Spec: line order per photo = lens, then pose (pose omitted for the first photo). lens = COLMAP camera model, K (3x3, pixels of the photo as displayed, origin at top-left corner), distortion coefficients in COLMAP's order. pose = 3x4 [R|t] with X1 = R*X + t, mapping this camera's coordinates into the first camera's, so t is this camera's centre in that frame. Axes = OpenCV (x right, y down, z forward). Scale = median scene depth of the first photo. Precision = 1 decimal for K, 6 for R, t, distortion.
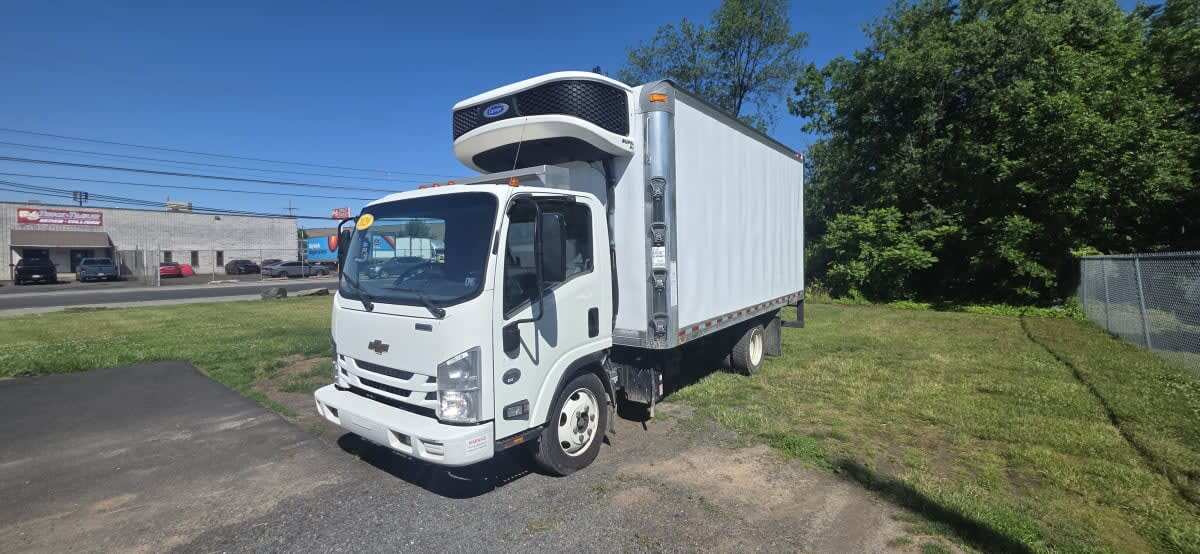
lens RADIAL K [[474.2, 0, 603.6], [0, 474.2, 273.6], [0, 0, 1]] dist [-0.000452, 0.000078]
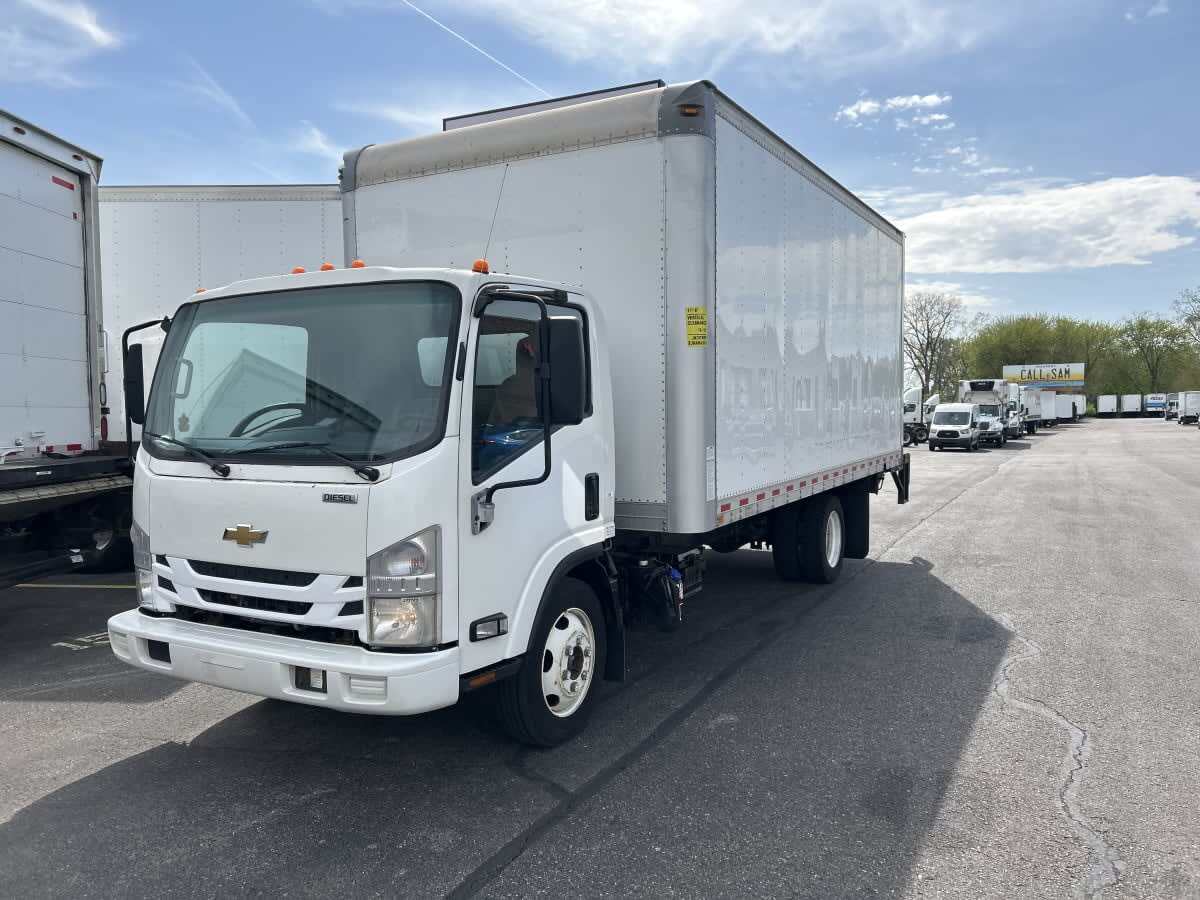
lens RADIAL K [[897.2, 0, 603.5], [0, 897.2, 460.0], [0, 0, 1]] dist [0.026929, 0.016151]
pose [[0.992595, -0.001733, 0.121459, -0.171832], [-0.000193, 0.999874, 0.015851, 0.043354], [-0.121471, -0.015757, 0.992470, -0.194546]]
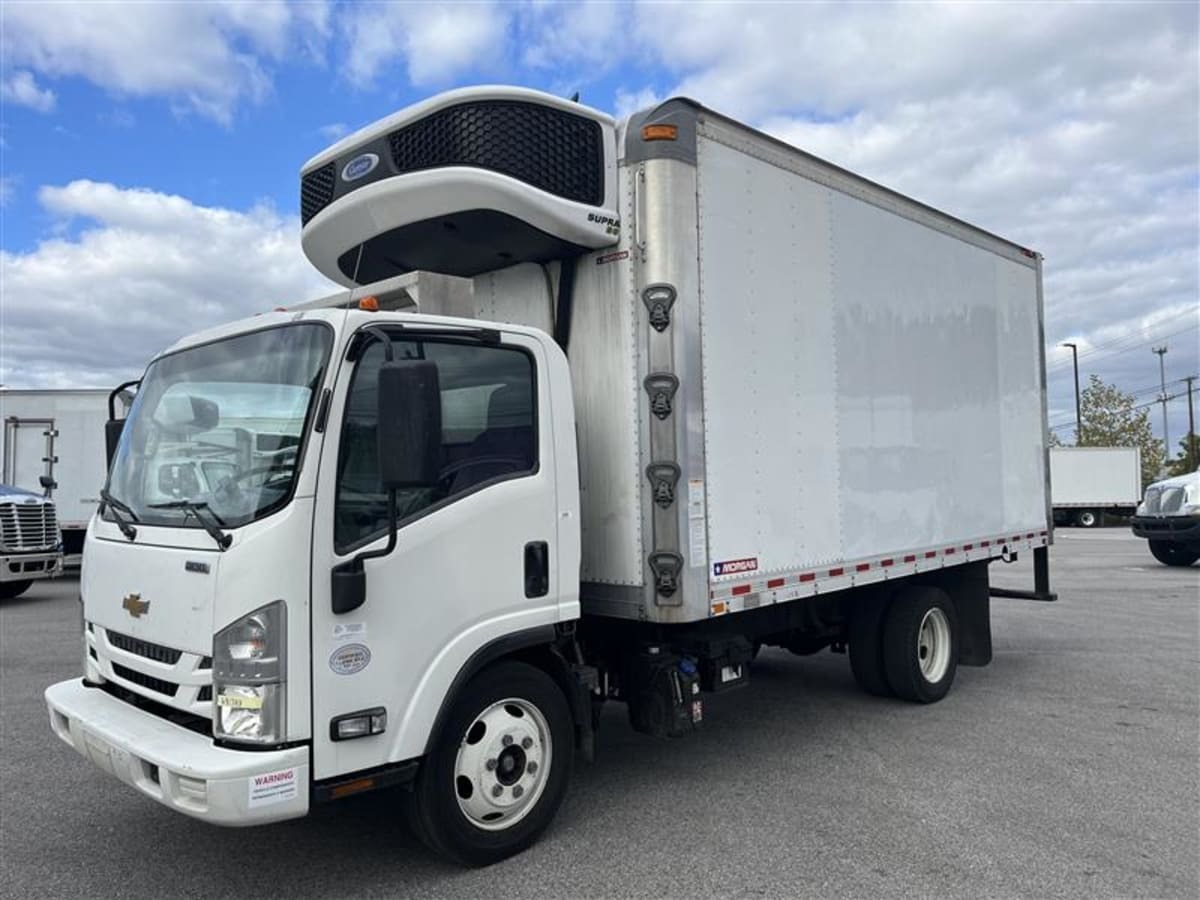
lens RADIAL K [[897.2, 0, 601.0], [0, 897.2, 464.6], [0, 0, 1]] dist [0.026929, 0.016151]
pose [[0.991157, -0.000742, -0.132690, 0.213143], [-0.006841, 0.998369, -0.056681, 0.049681], [0.132515, 0.057088, 0.989536, 0.018681]]
